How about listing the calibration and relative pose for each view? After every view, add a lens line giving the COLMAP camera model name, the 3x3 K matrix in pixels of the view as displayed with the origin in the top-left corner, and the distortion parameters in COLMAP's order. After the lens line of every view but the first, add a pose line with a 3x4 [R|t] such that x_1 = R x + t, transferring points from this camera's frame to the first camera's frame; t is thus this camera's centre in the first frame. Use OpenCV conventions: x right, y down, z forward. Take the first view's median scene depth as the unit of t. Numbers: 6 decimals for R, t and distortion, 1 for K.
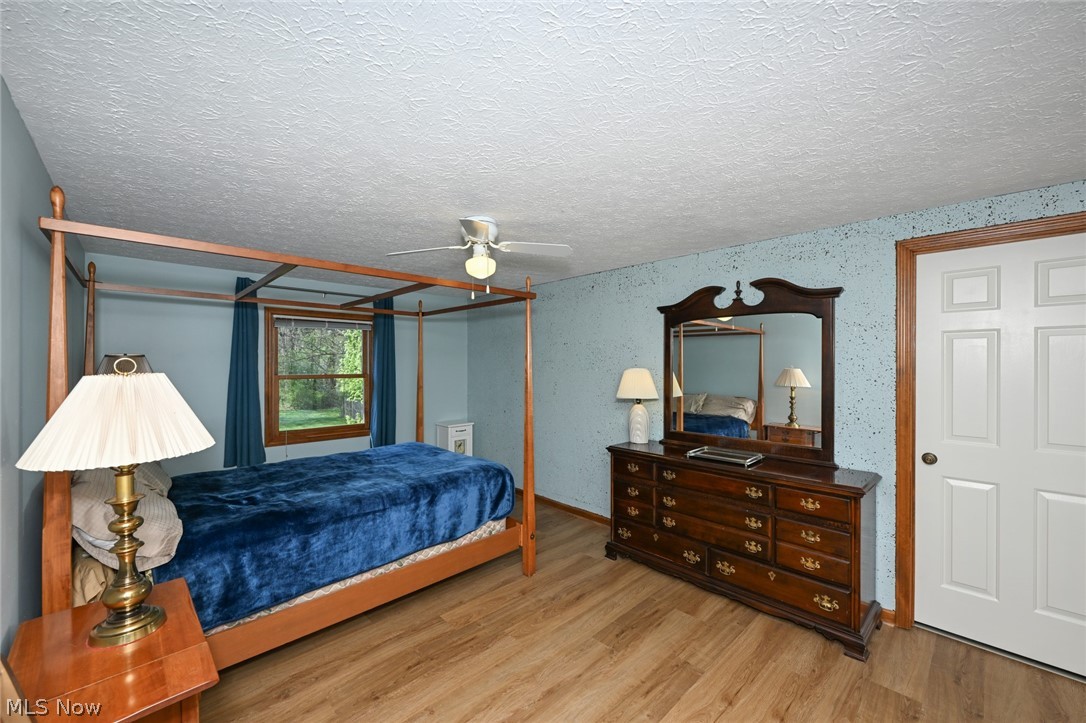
lens RADIAL K [[434.7, 0, 541.7], [0, 434.7, 361.3], [0, 0, 1]] dist [-0.001648, -0.000582]
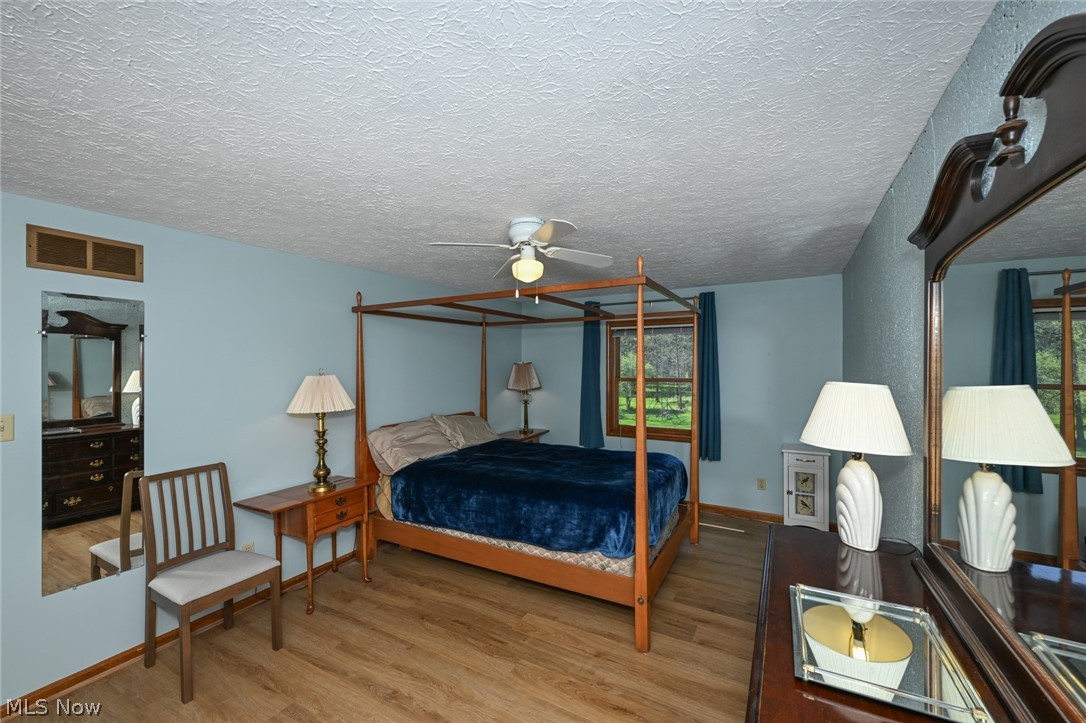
lens RADIAL K [[434.7, 0, 539.2], [0, 434.7, 364.8], [0, 0, 1]] dist [-0.001648, -0.000582]
pose [[0.281243, -0.000875, -0.959636, 0.755568], [0.004862, 0.999988, 0.000513, -0.007093], [0.959624, -0.004810, 0.281244, 0.723011]]
